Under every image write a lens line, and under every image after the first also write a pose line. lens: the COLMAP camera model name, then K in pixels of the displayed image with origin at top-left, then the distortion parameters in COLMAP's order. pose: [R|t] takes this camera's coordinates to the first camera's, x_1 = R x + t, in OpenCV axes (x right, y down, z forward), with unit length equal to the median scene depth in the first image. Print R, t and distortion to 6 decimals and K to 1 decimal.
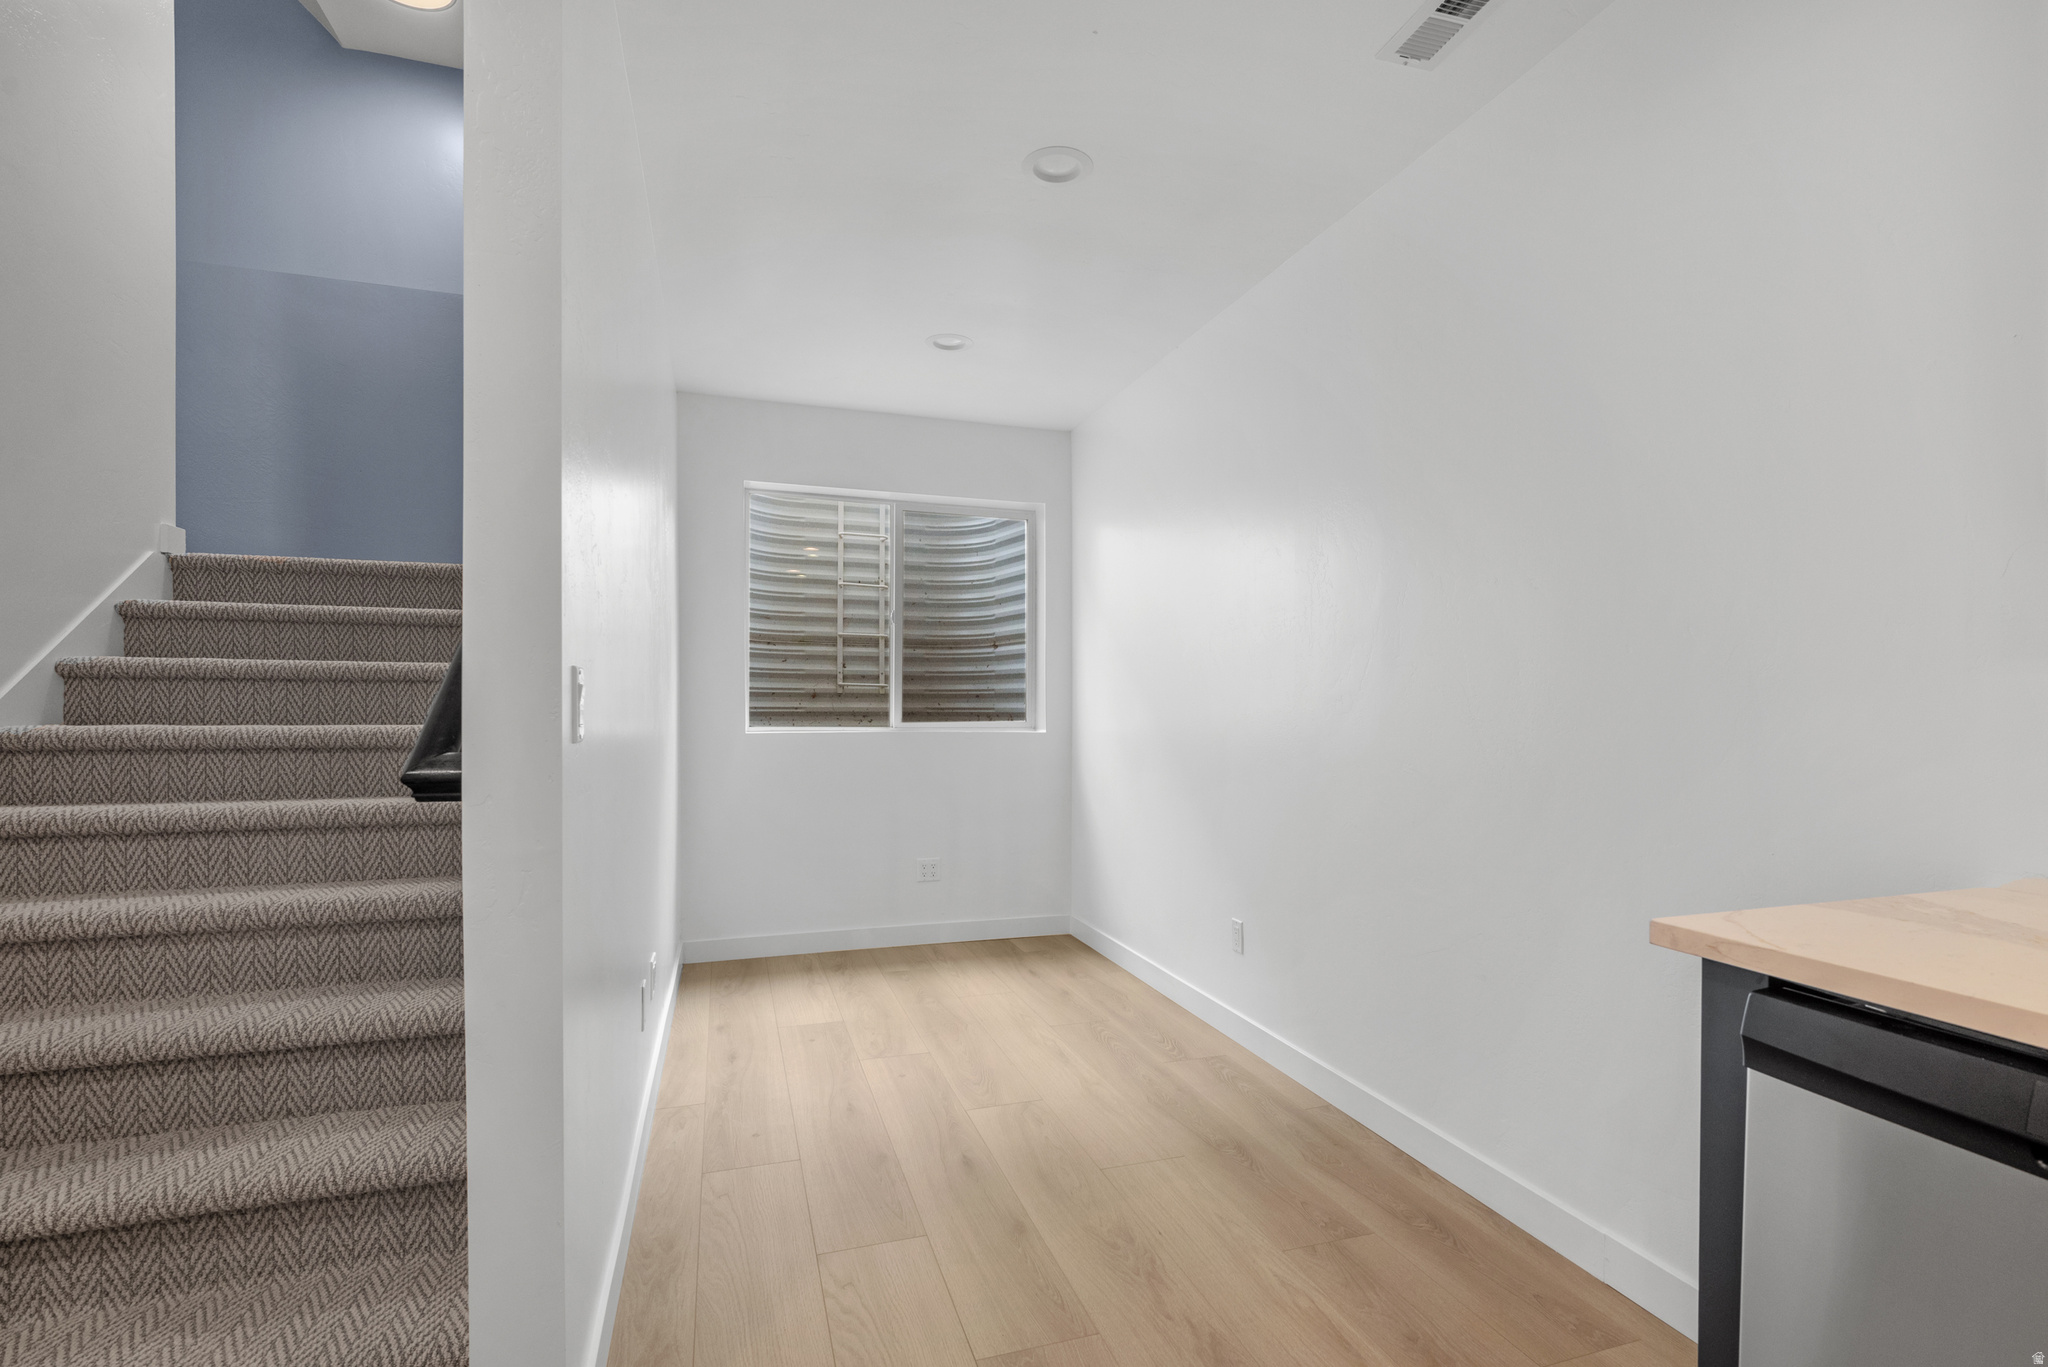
lens RADIAL K [[980.7, 0, 1024.7], [0, 980.7, 695.5], [0, 0, 1]] dist [0.001139, 0.000310]
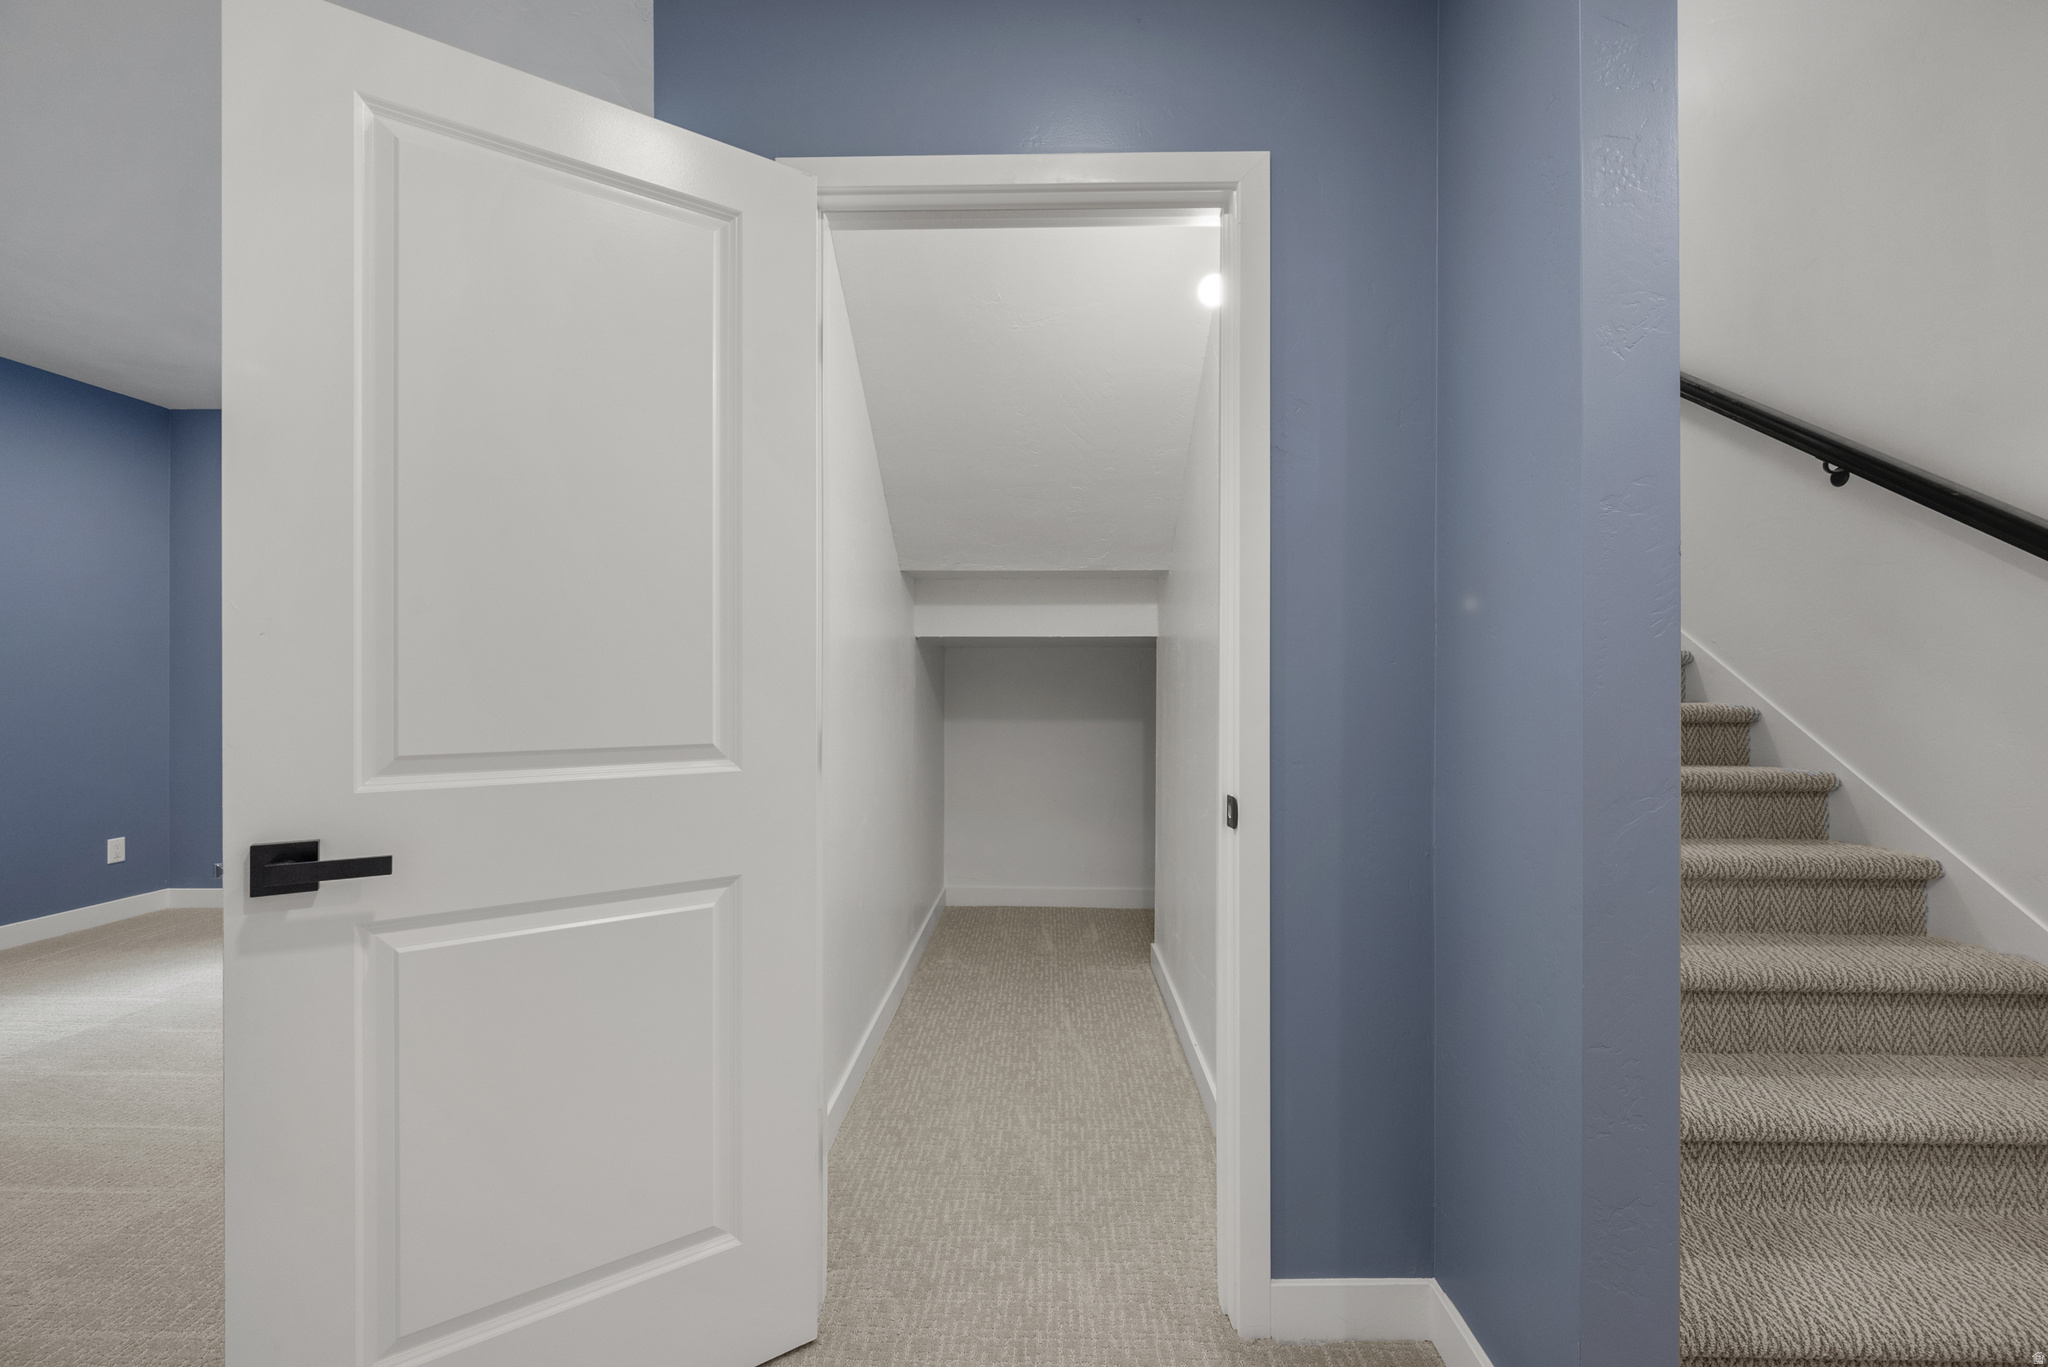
lens RADIAL K [[849.6, 0, 1016.3], [0, 849.6, 687.5], [0, 0, 1]] dist [0.000662, 0.000341]
pose [[0.937383, -0.005880, -0.348251, -1.468133], [0.007298, 0.999970, 0.002760, 0.007117], [0.348224, -0.005129, 0.937397, -0.257902]]
